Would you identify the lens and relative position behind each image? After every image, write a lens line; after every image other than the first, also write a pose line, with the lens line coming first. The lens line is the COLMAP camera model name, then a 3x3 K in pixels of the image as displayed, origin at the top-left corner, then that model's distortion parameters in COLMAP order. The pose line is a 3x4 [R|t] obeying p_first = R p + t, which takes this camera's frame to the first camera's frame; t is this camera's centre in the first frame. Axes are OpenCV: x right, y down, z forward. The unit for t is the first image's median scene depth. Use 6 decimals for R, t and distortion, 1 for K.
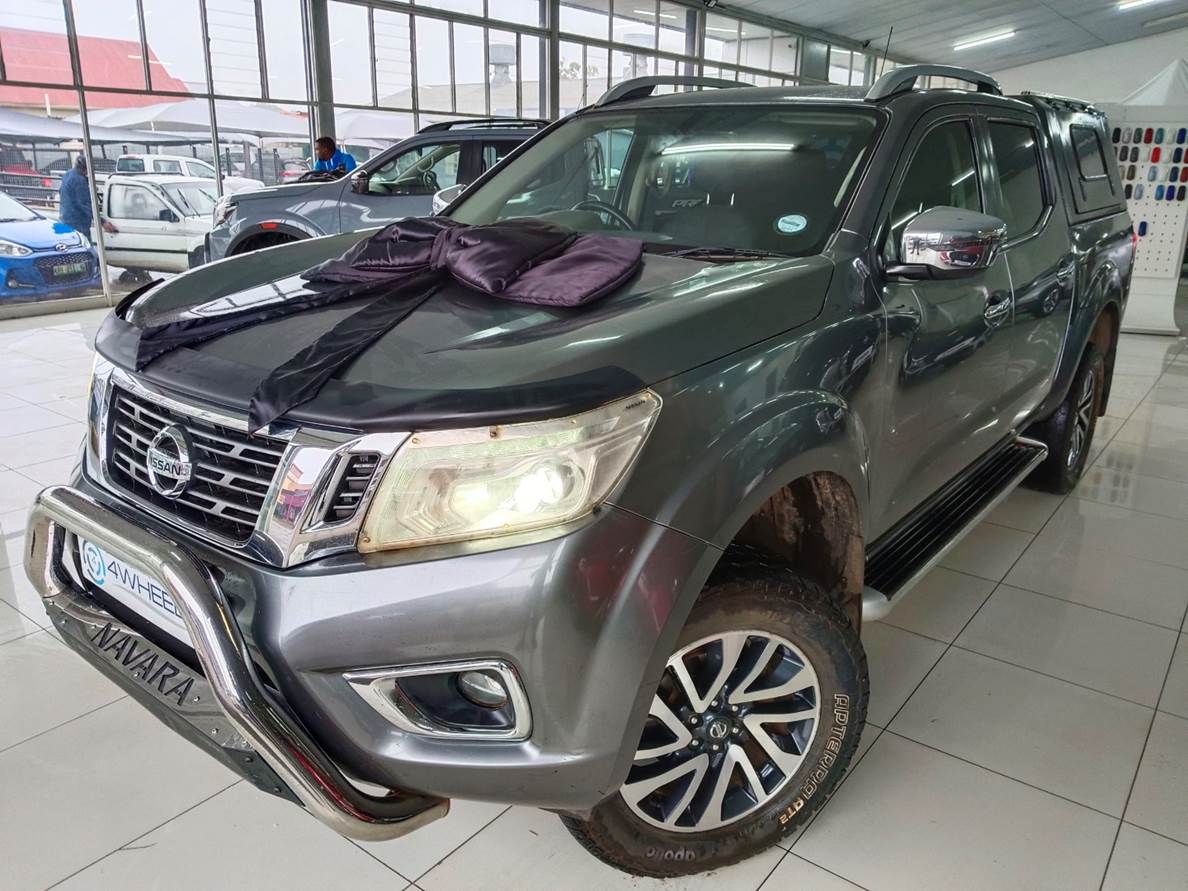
lens RADIAL K [[927.9, 0, 587.0], [0, 927.9, 450.1], [0, 0, 1]] dist [0.007452, -0.014901]
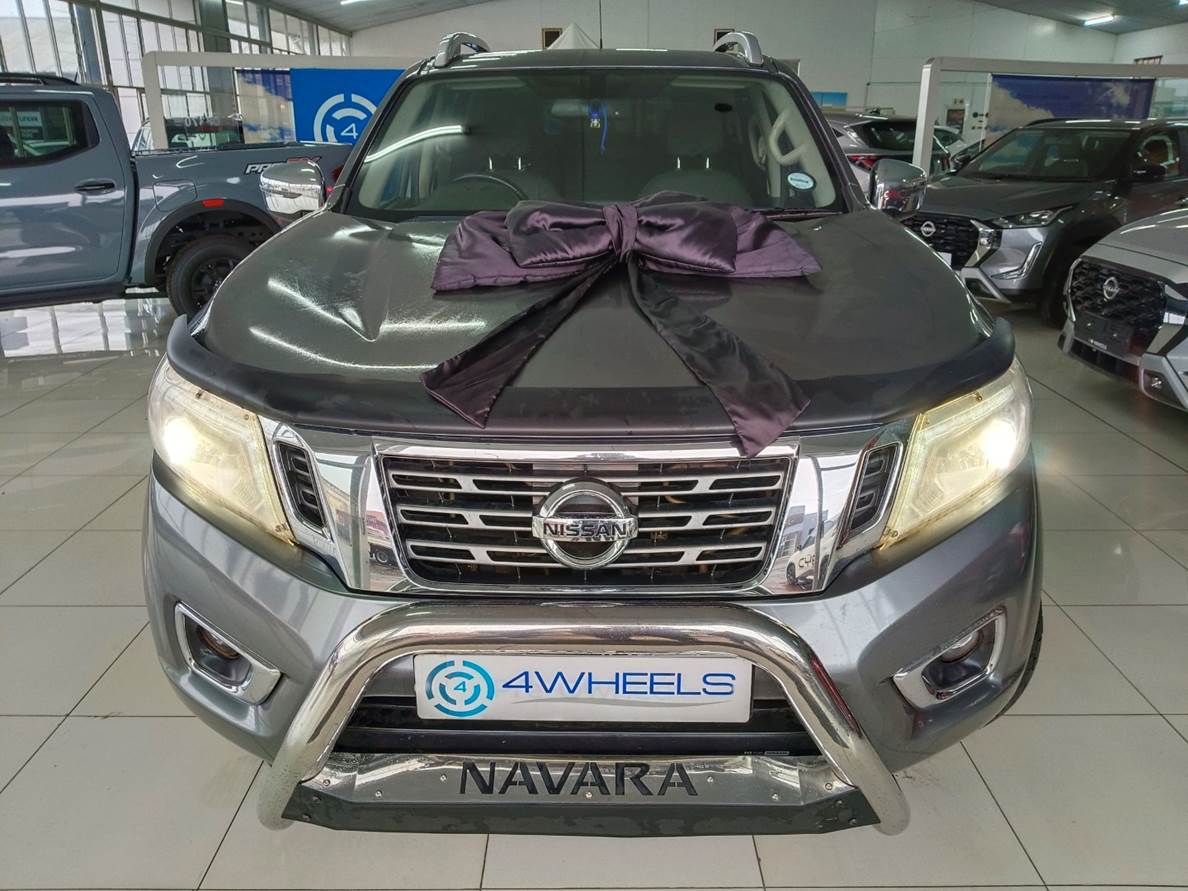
lens RADIAL K [[927.9, 0, 591.8], [0, 927.9, 437.6], [0, 0, 1]] dist [0.007452, -0.014901]
pose [[0.783338, -0.222320, 0.580478, -0.791238], [0.202620, 0.974172, 0.099673, -0.124307], [-0.587645, 0.039539, 0.808152, 0.304291]]
